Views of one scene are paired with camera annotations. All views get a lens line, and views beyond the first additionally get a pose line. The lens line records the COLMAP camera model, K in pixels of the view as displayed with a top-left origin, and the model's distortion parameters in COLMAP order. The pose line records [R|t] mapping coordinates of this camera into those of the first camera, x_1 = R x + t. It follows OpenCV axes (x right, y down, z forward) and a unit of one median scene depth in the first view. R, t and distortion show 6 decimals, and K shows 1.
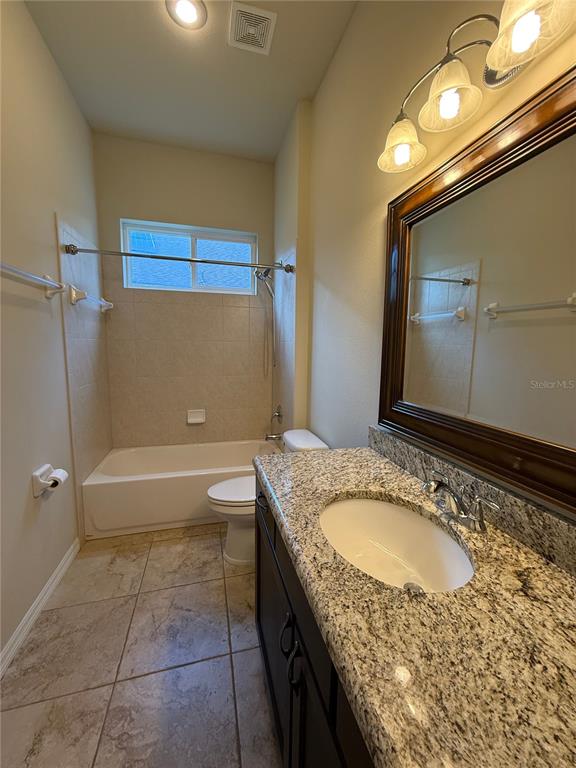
lens RADIAL K [[308.0, 0, 288.7], [0, 308.0, 381.3], [0, 0, 1]] dist [0.000114, 0.000334]
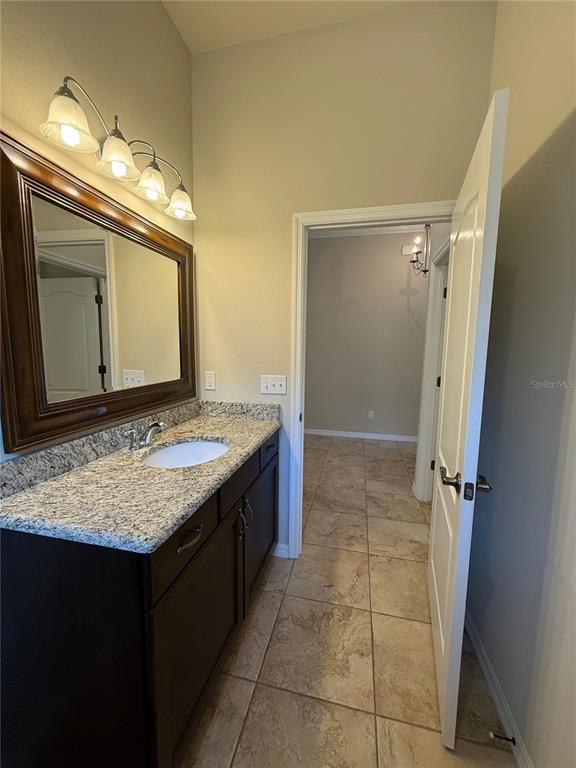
lens RADIAL K [[308.0, 0, 288.7], [0, 308.0, 381.3], [0, 0, 1]] dist [0.000114, 0.000334]
pose [[-0.880098, -0.081169, 0.467802, -0.668303], [0.027209, 0.975037, 0.220370, -0.178144], [-0.474011, 0.206675, -0.855920, 1.531879]]
